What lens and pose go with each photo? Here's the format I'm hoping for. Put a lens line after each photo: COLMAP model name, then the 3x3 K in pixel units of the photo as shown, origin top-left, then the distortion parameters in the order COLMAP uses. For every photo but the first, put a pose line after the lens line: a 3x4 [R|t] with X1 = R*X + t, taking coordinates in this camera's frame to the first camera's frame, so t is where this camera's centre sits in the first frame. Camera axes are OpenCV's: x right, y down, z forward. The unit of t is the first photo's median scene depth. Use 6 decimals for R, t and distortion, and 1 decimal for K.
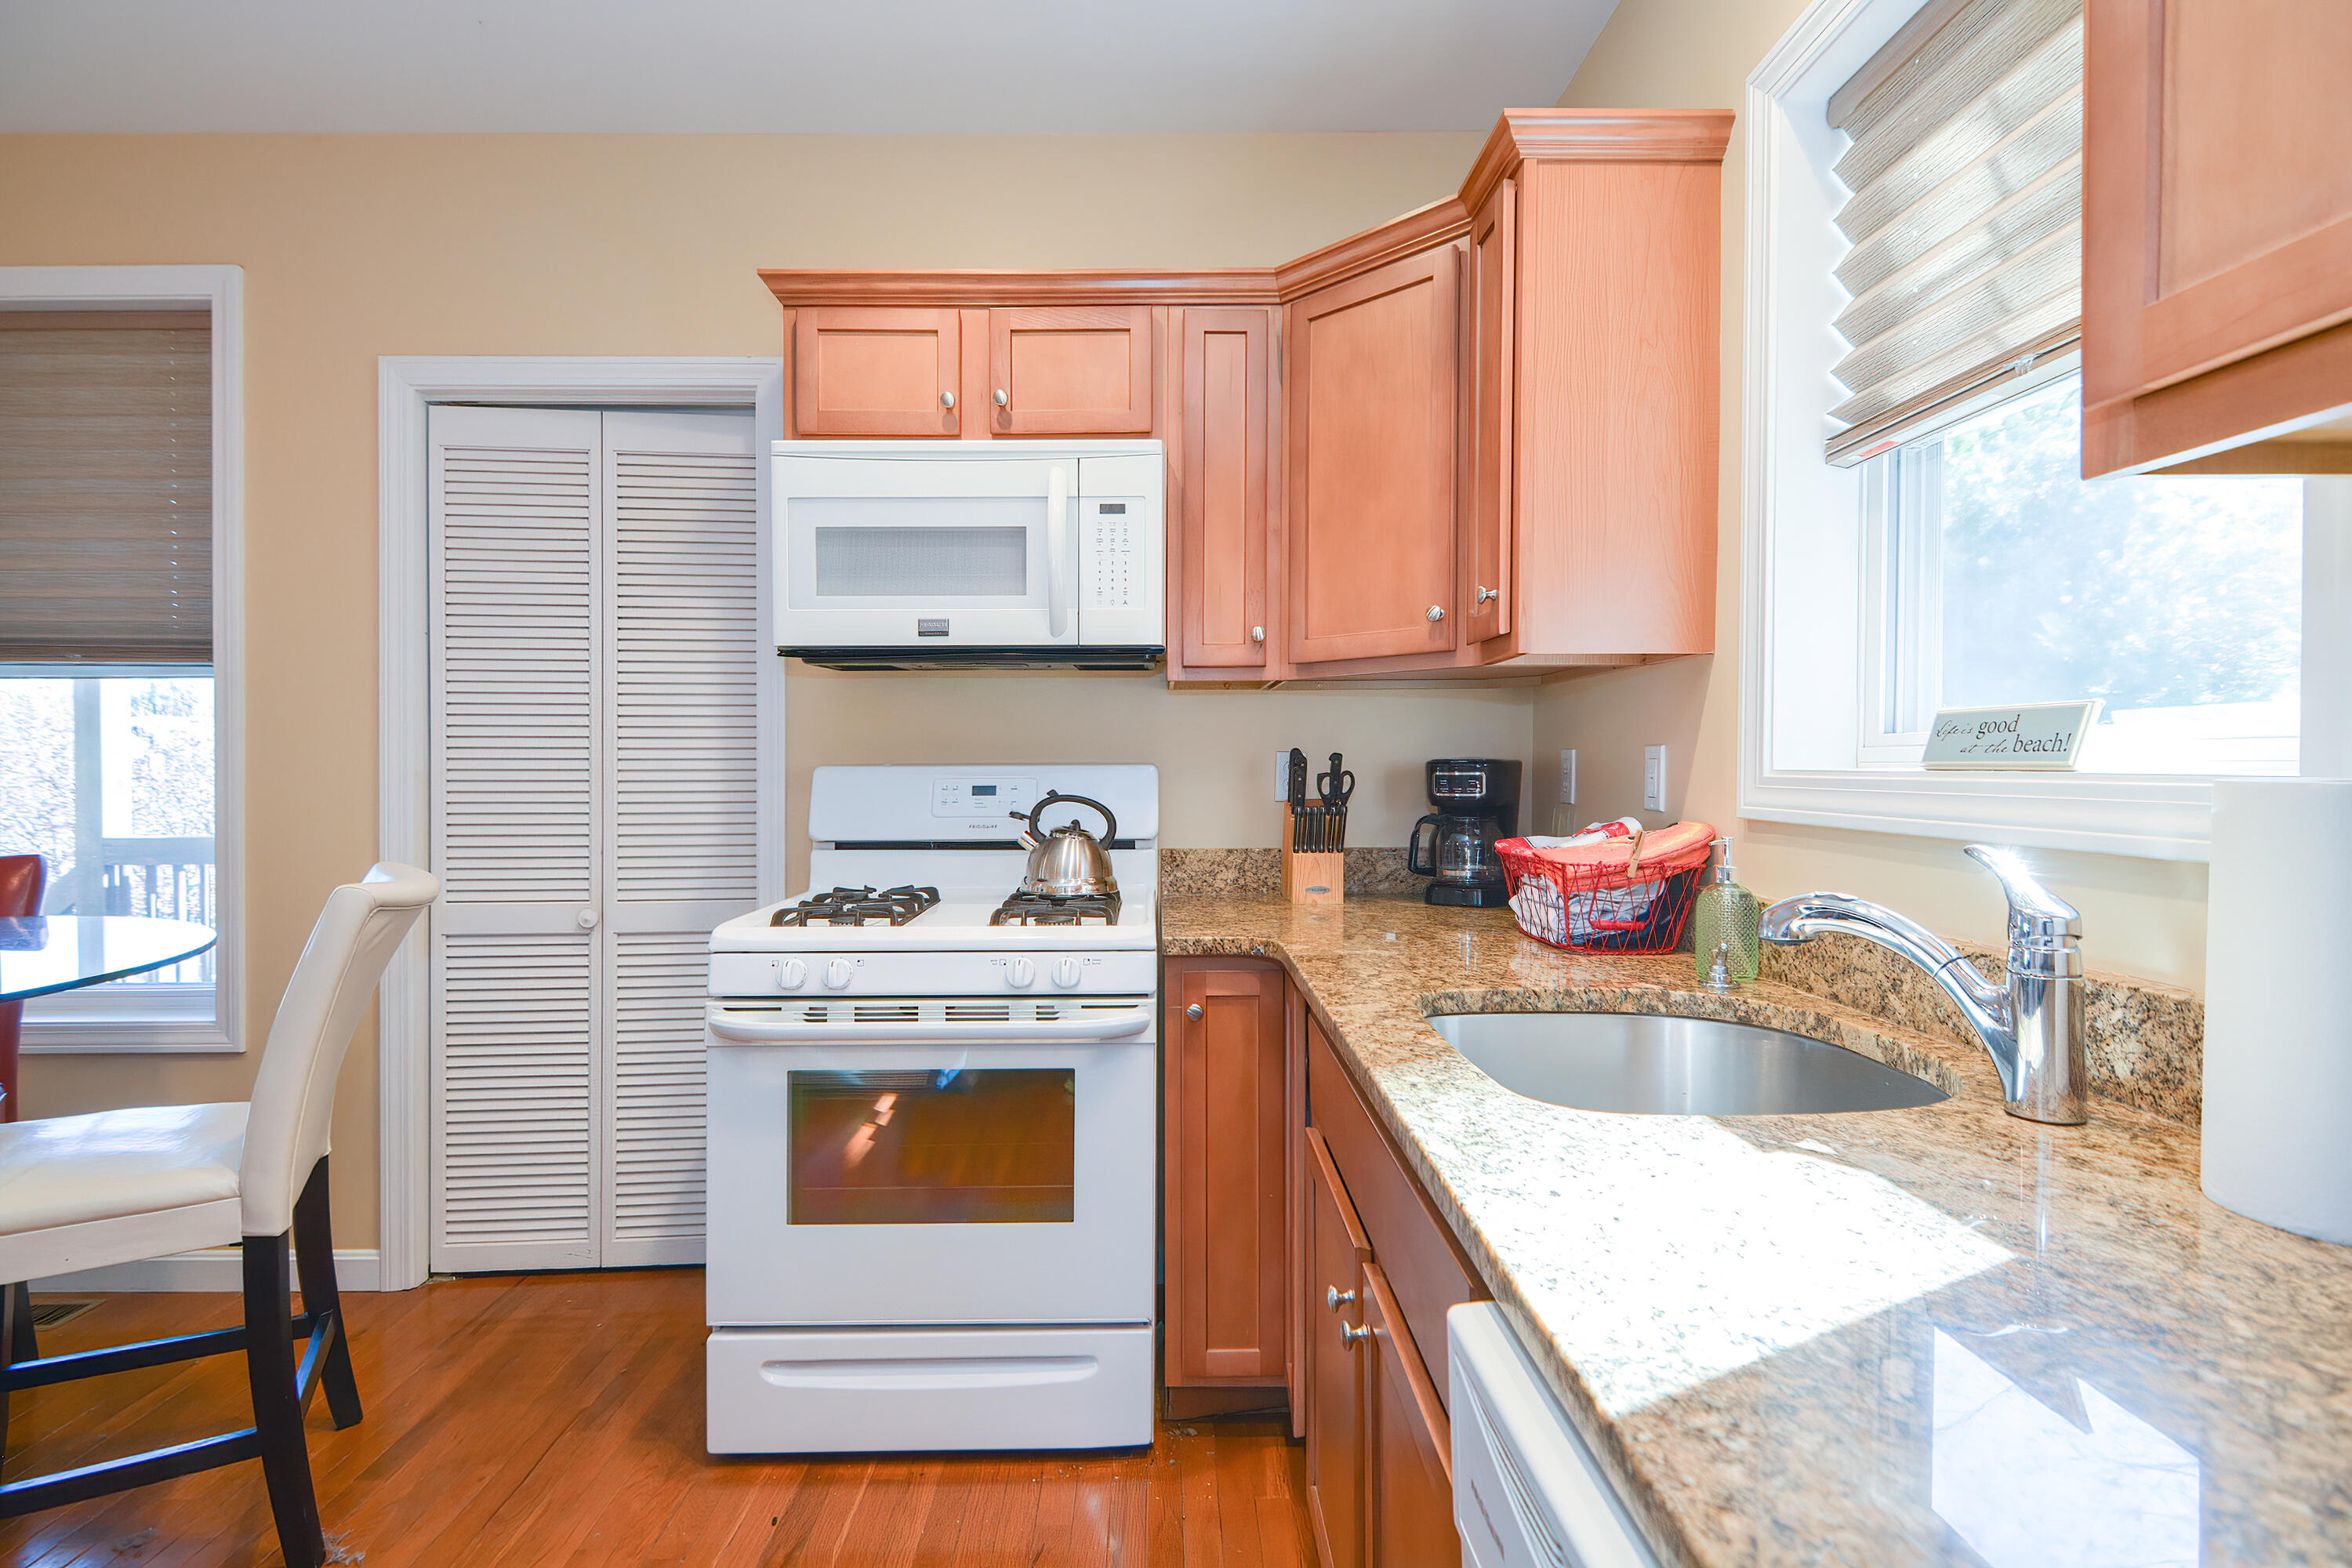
lens RADIAL K [[1134.3, 0, 1169.5], [0, 1134.3, 775.2], [0, 0, 1]] dist [0.006735, -0.003294]
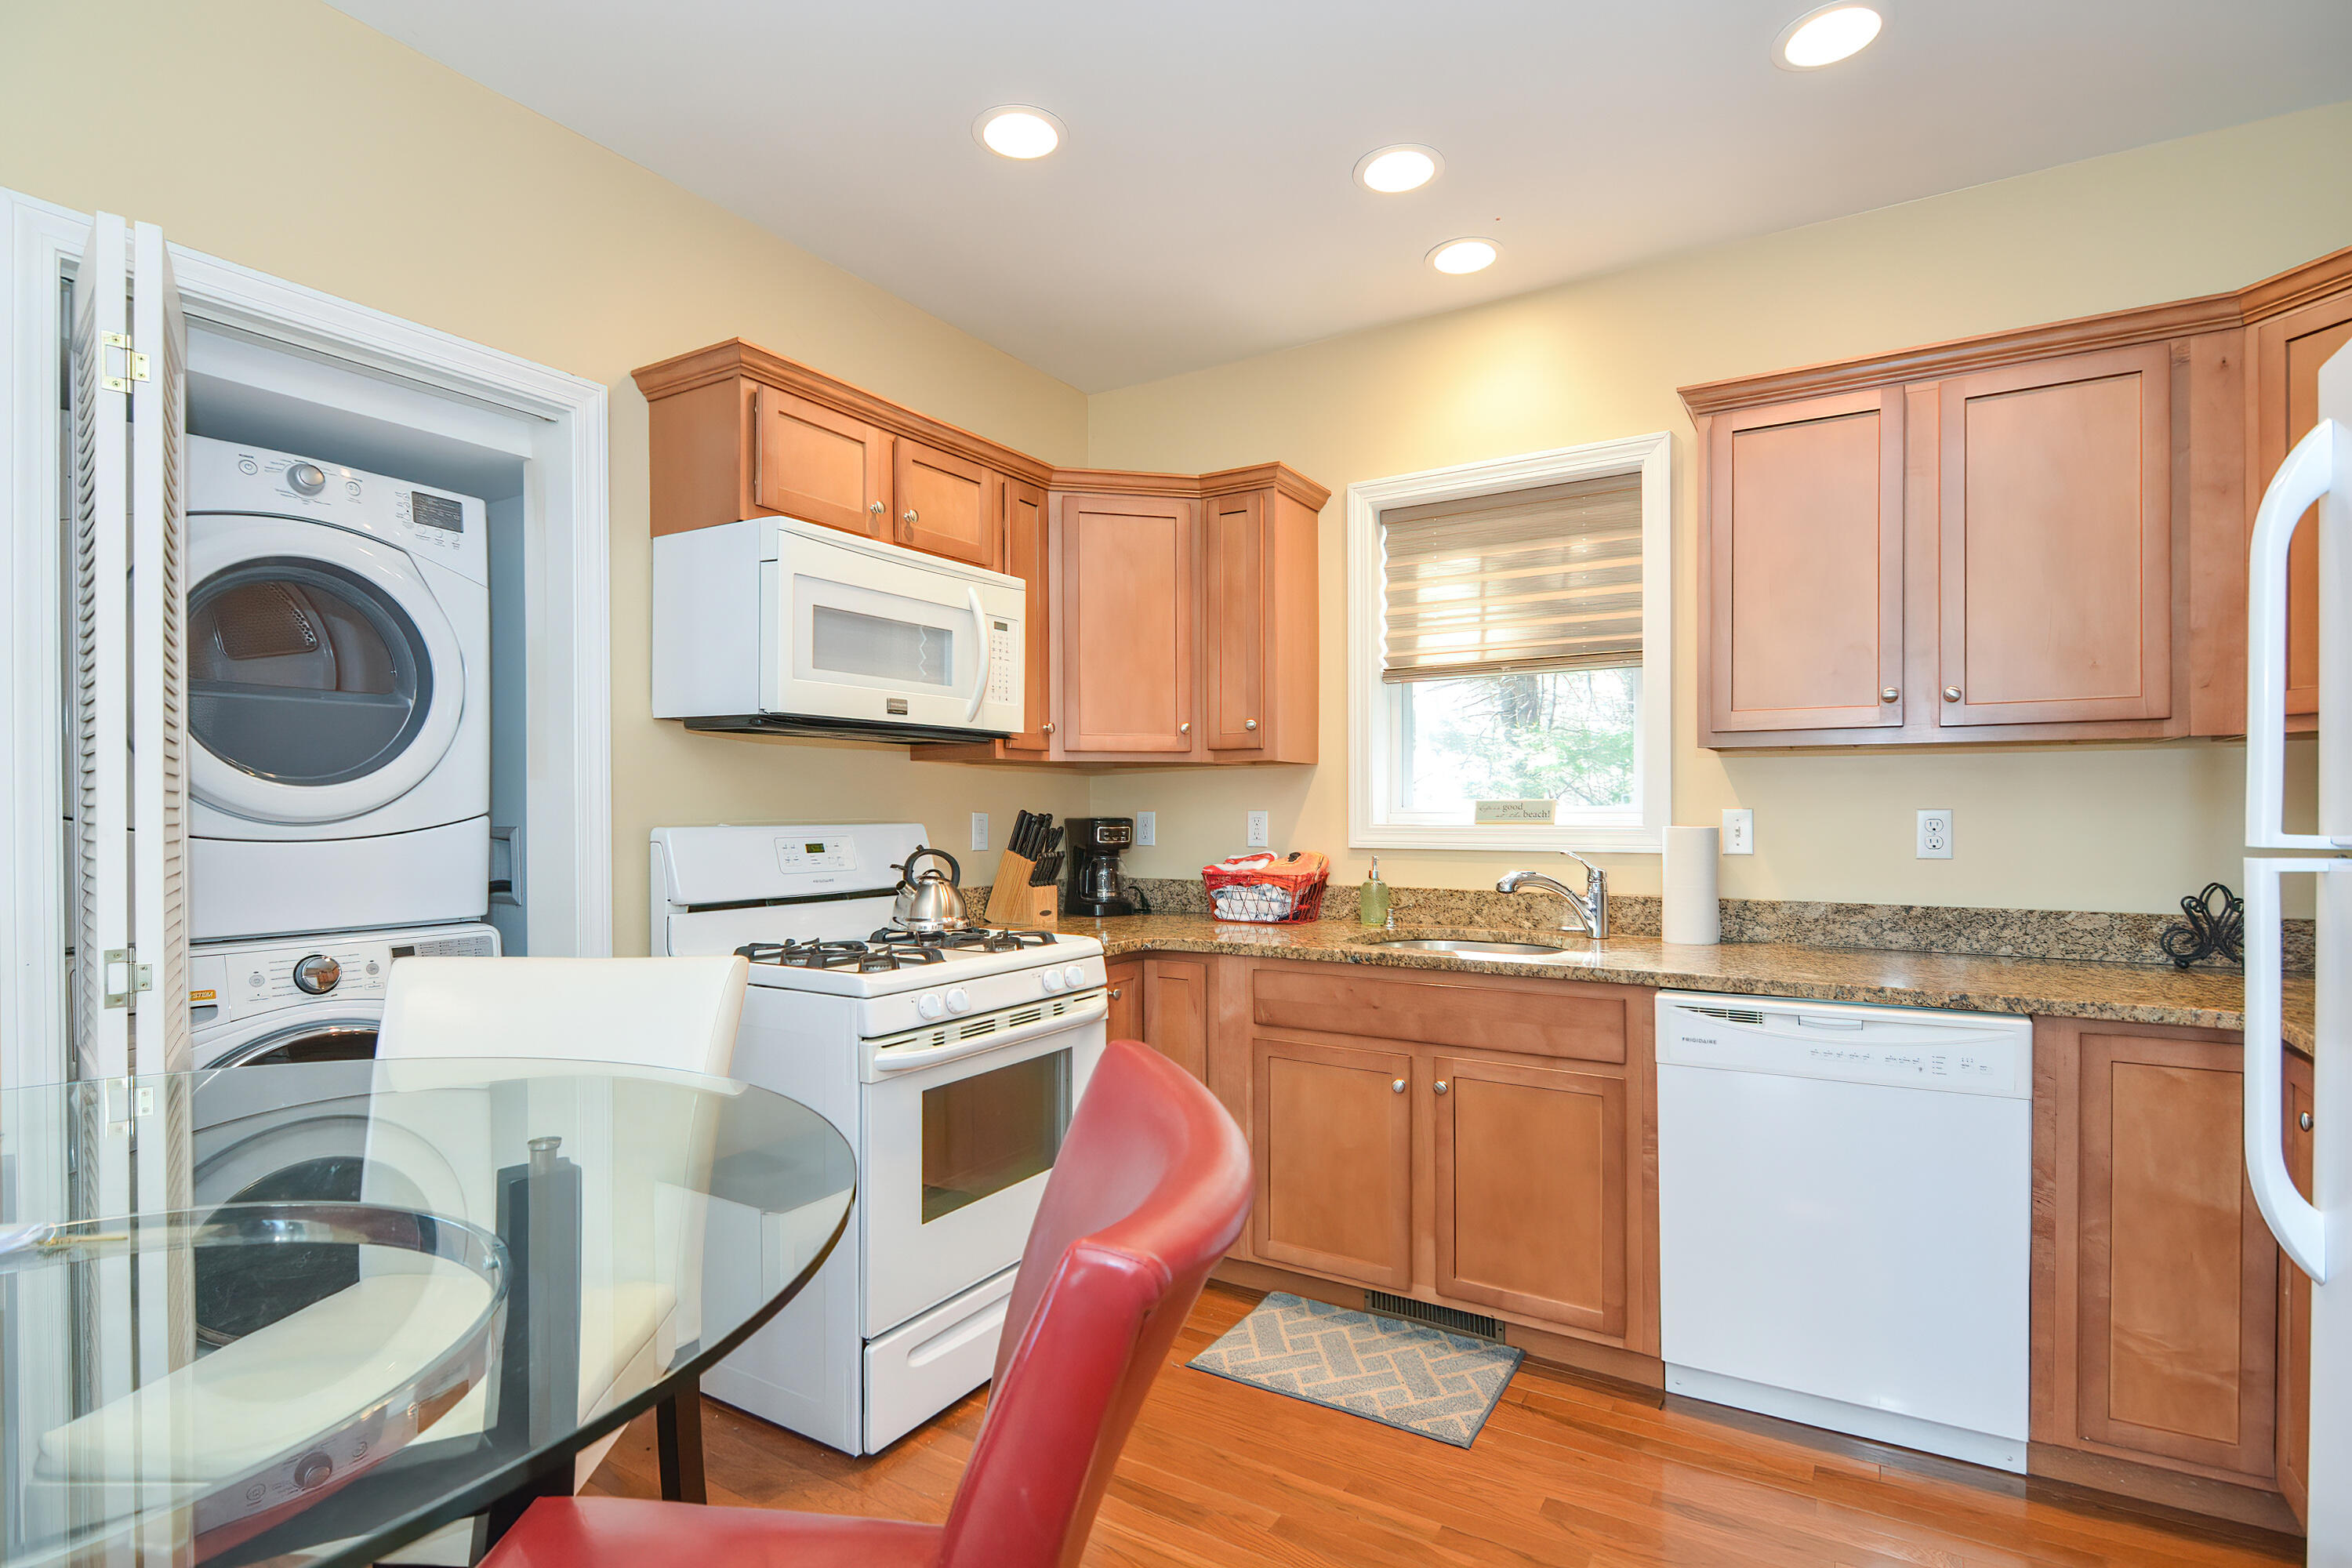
lens RADIAL K [[1134.3, 0, 1190.7], [0, 1134.3, 806.4], [0, 0, 1]] dist [0.006735, -0.003294]
pose [[0.522232, 0.002750, 0.852799, -1.039750], [0.007827, 0.999937, -0.008018, -0.016750], [-0.852768, 0.010862, 0.522177, 0.140650]]
